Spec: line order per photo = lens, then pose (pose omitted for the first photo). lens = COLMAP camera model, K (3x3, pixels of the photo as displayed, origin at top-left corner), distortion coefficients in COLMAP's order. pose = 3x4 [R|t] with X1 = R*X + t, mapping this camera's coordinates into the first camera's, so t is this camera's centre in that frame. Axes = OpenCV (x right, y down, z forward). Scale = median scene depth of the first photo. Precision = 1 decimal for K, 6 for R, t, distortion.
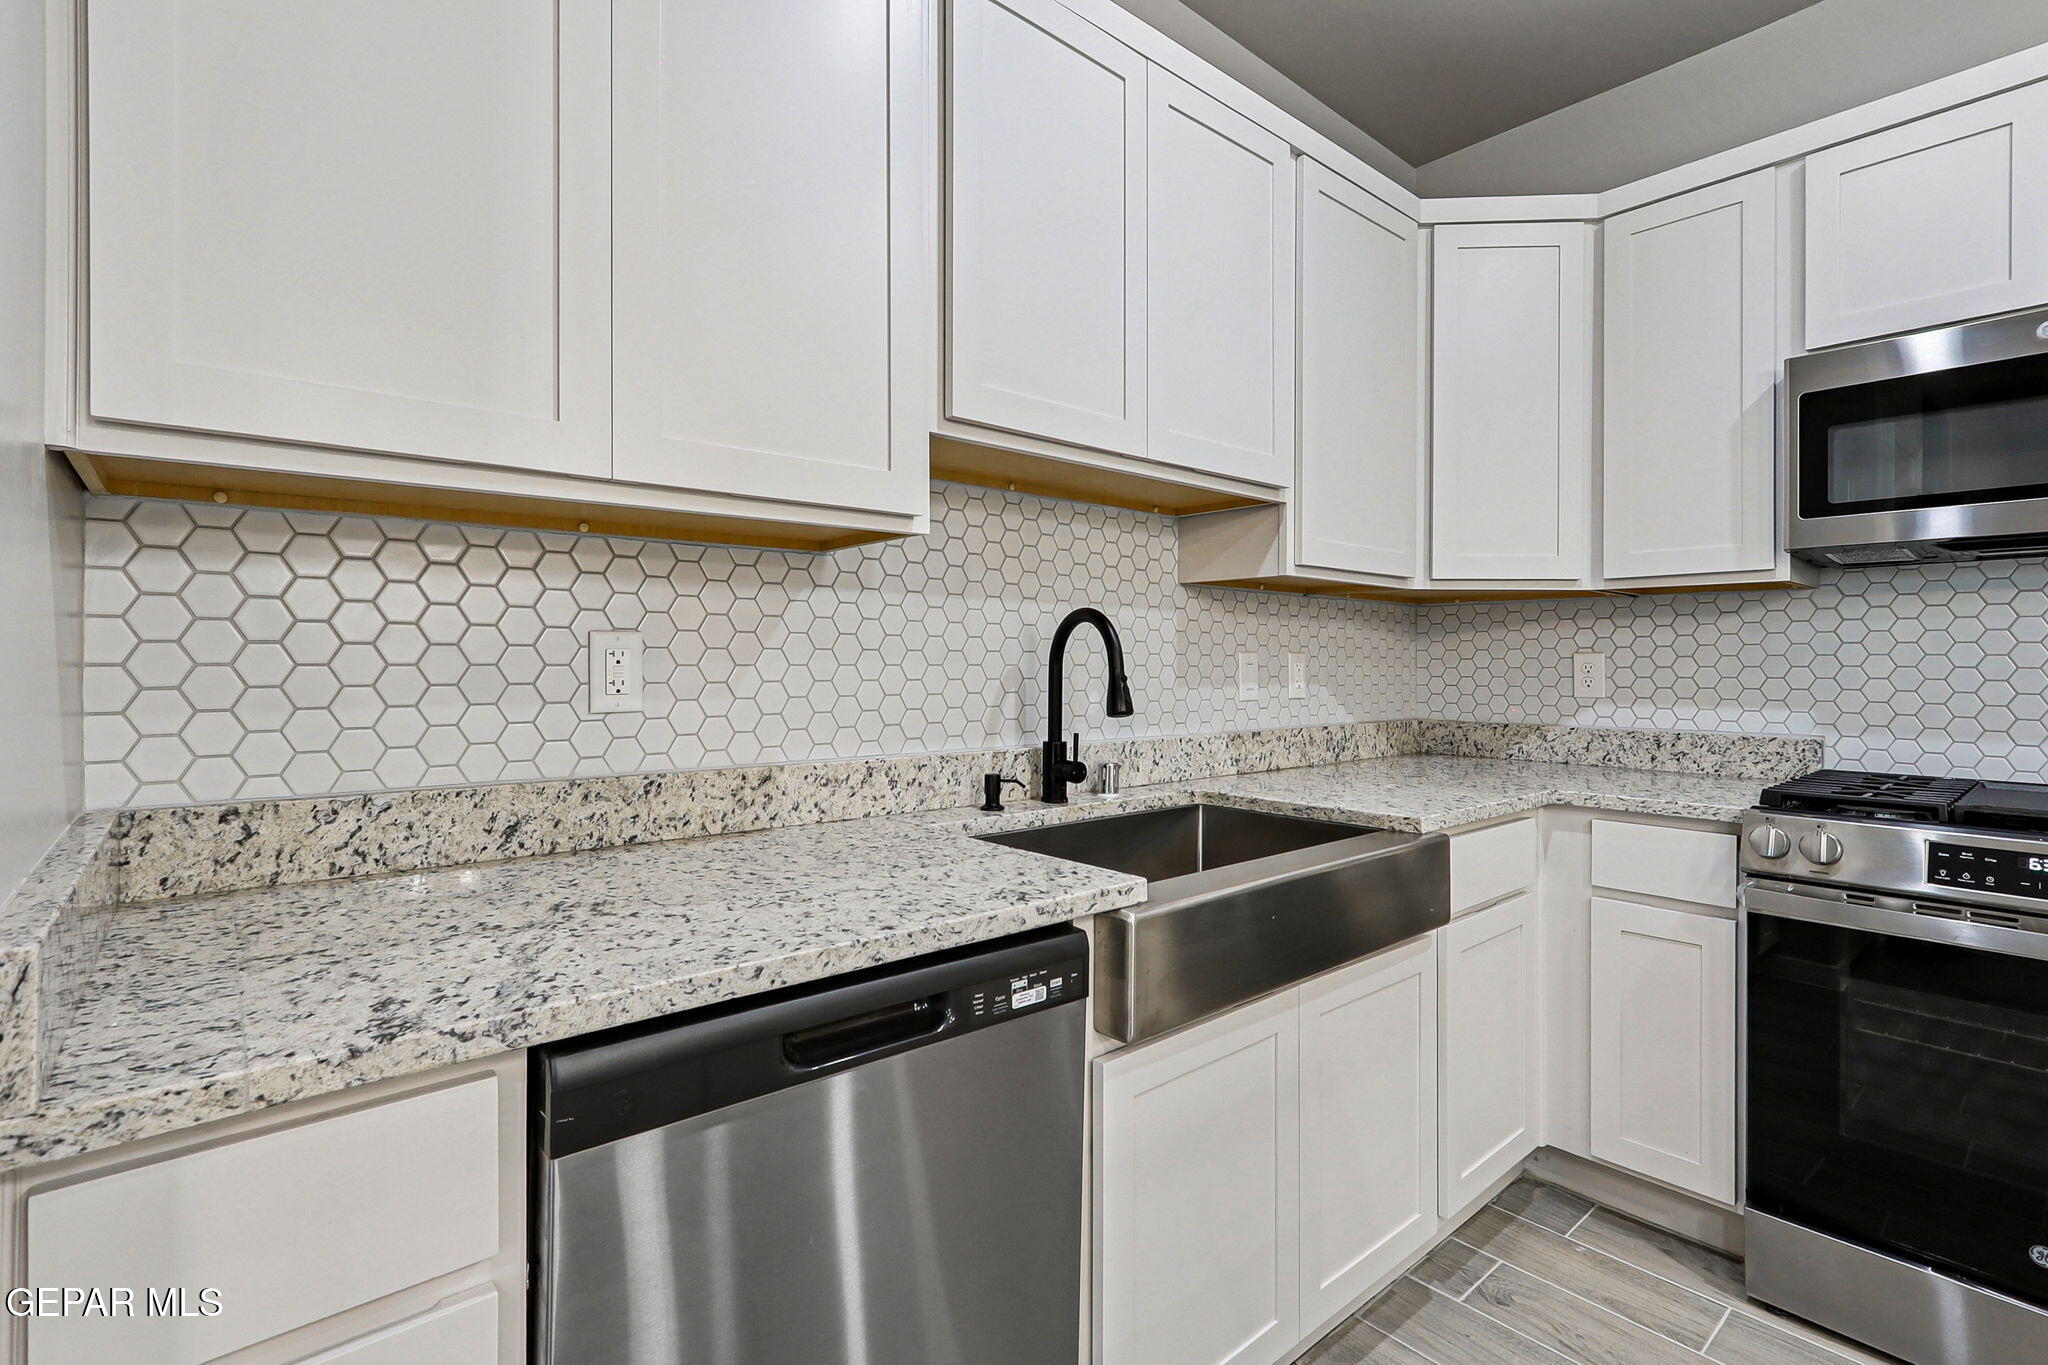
lens RADIAL K [[956.5, 0, 1014.4], [0, 956.5, 661.6], [0, 0, 1]] dist [-0.005548, 0.004009]
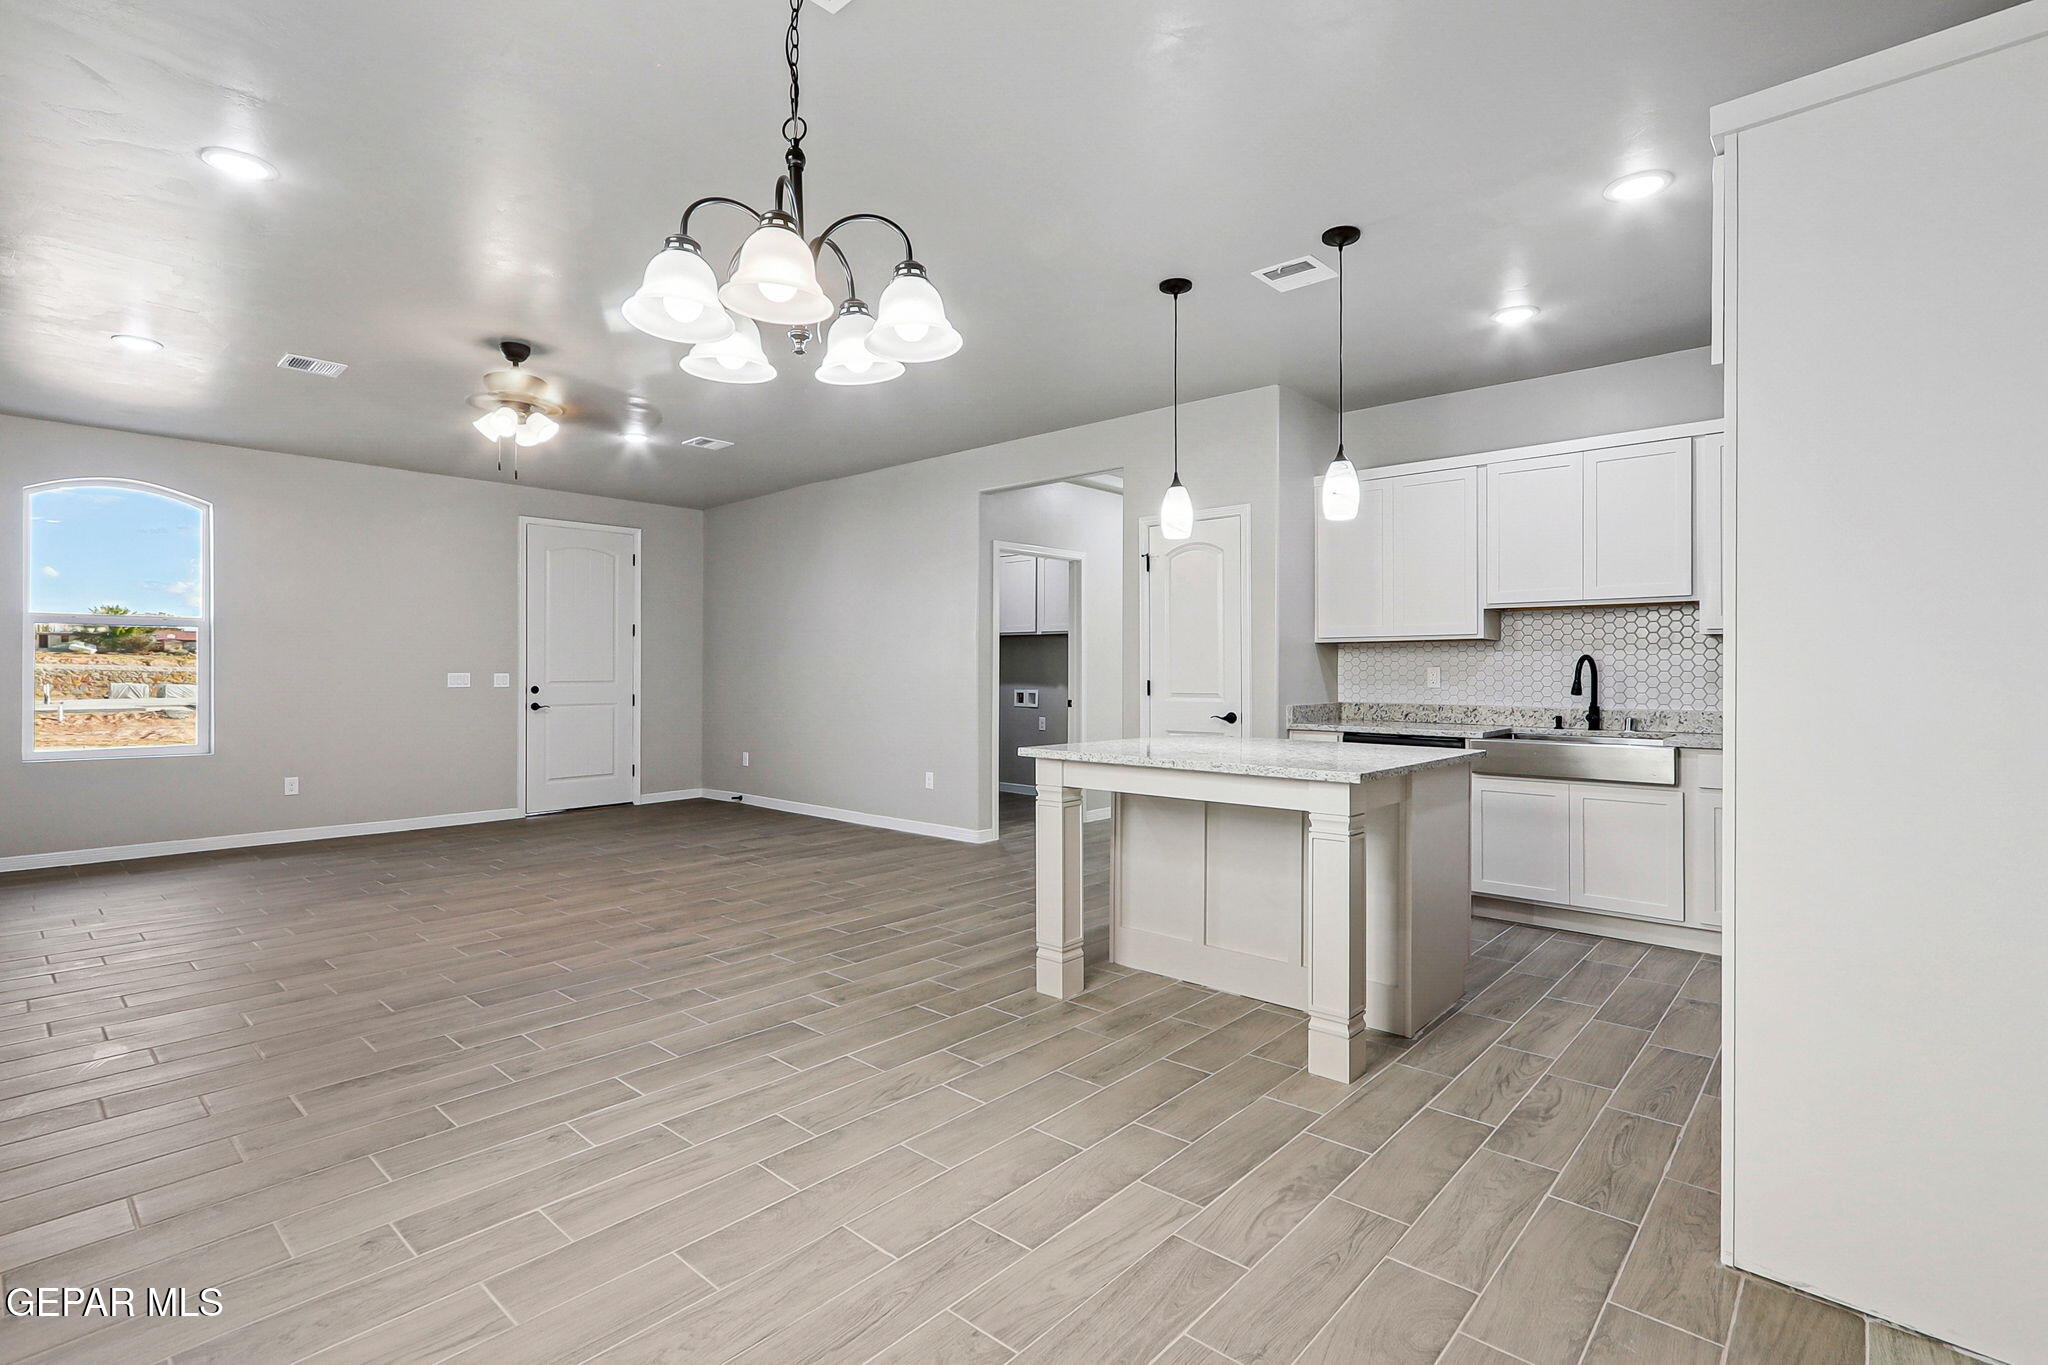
lens RADIAL K [[956.5, 0, 1033.5], [0, 956.5, 671.2], [0, 0, 1]] dist [-0.005548, 0.004009]
pose [[0.137798, -0.002348, -0.990458, 2.549802], [-0.000122, 0.999997, -0.002388, -0.004298], [0.990460, 0.000450, 0.137797, -0.896412]]
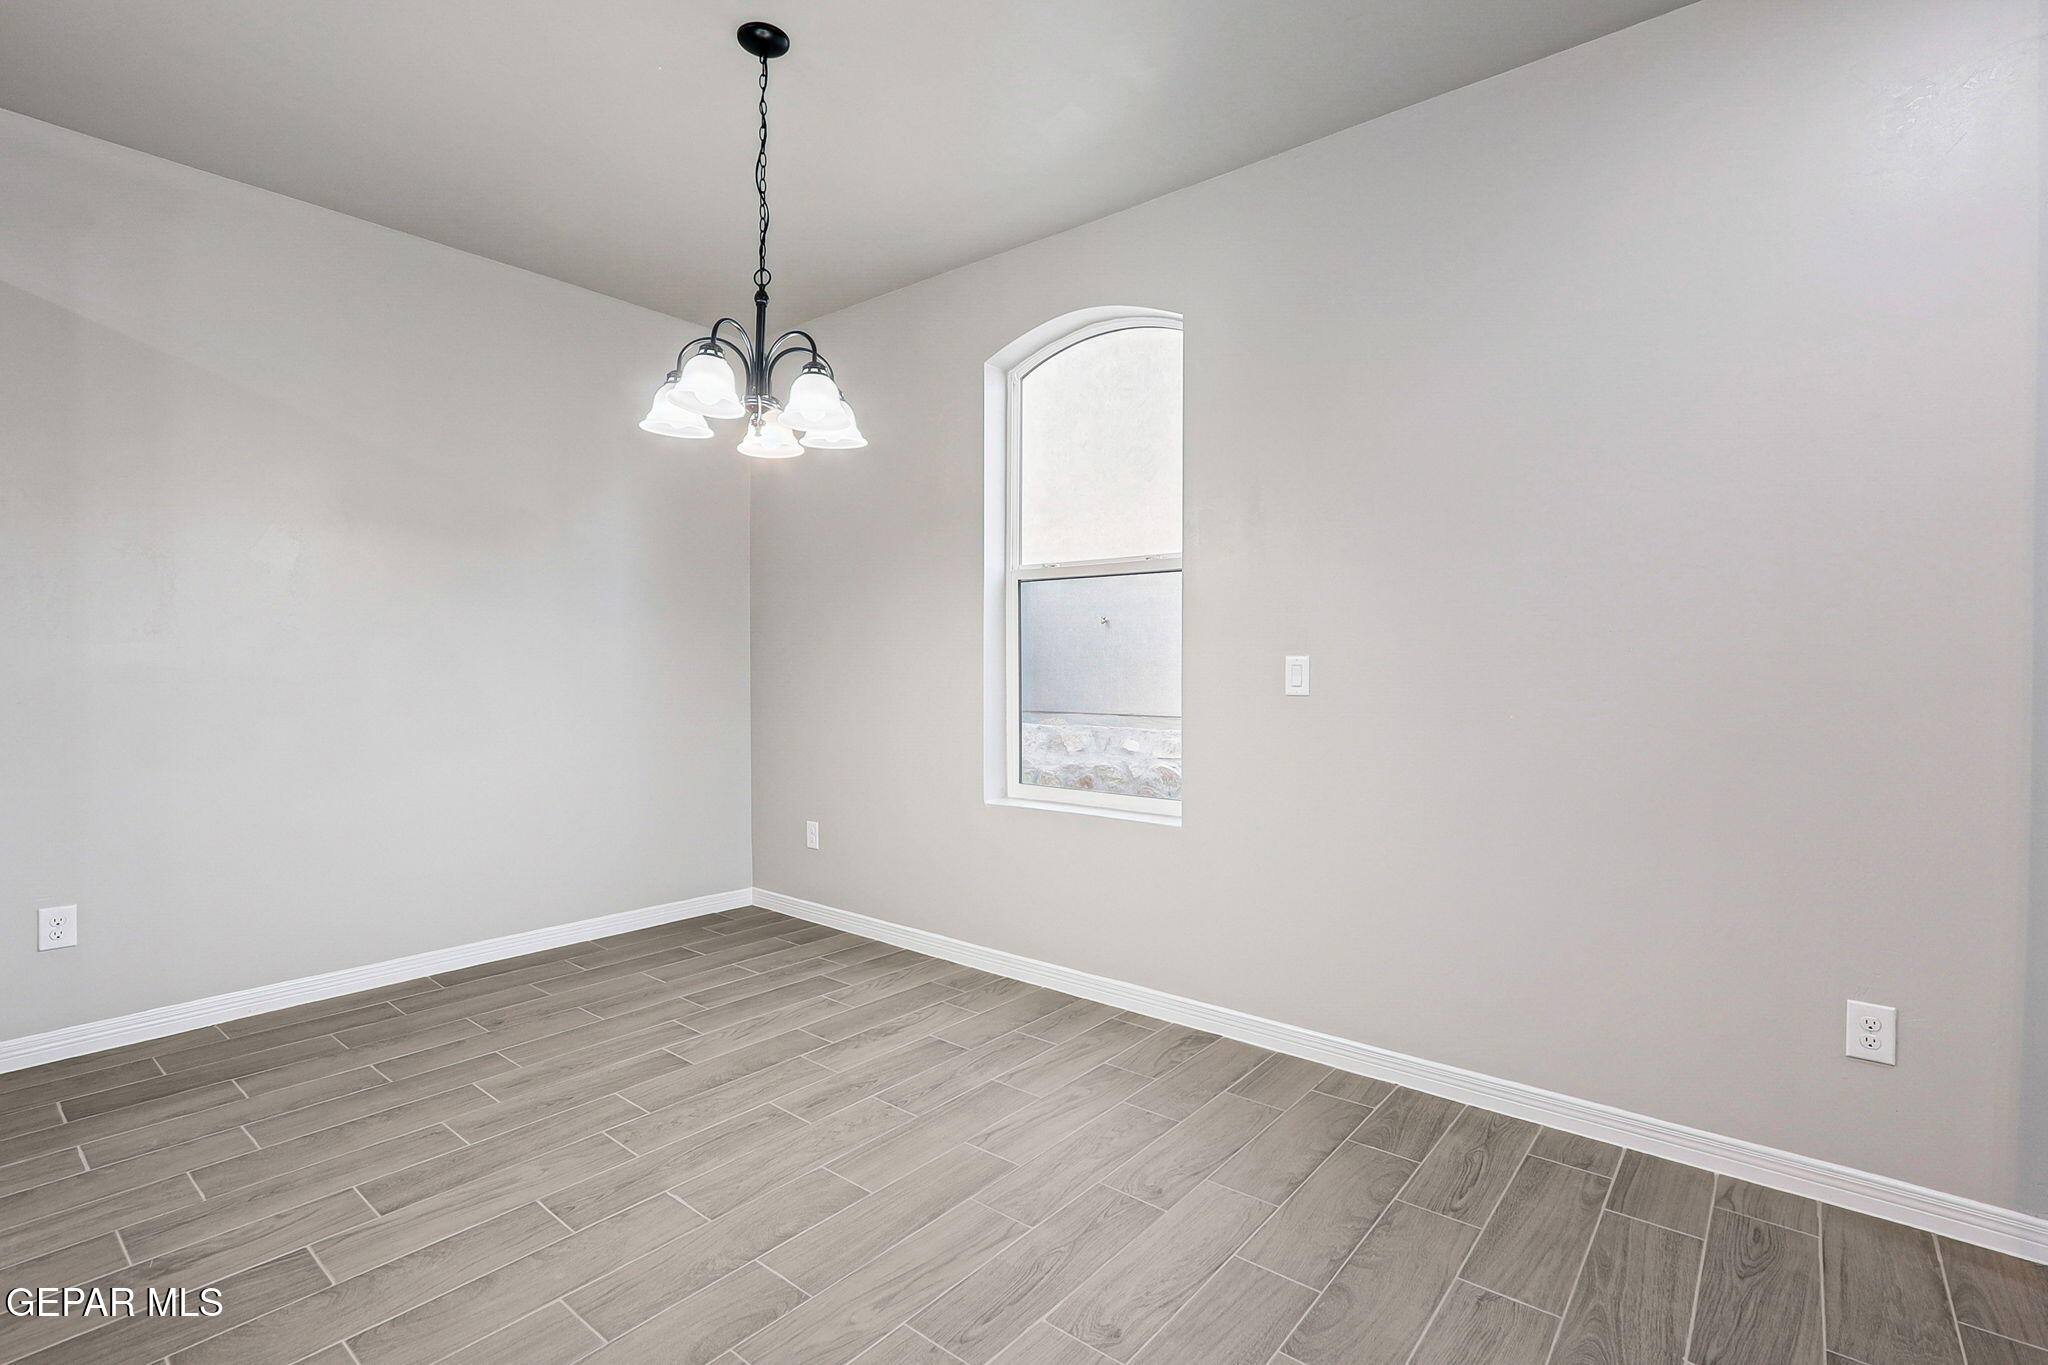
lens RADIAL K [[956.5, 0, 1027.2], [0, 956.5, 677.4], [0, 0, 1]] dist [-0.005548, 0.004009]
pose [[-0.179651, -0.016030, 0.983600, 0.111283], [-0.004964, 0.999869, 0.015388, -0.006244], [-0.983718, -0.002118, -0.179707, -1.138431]]
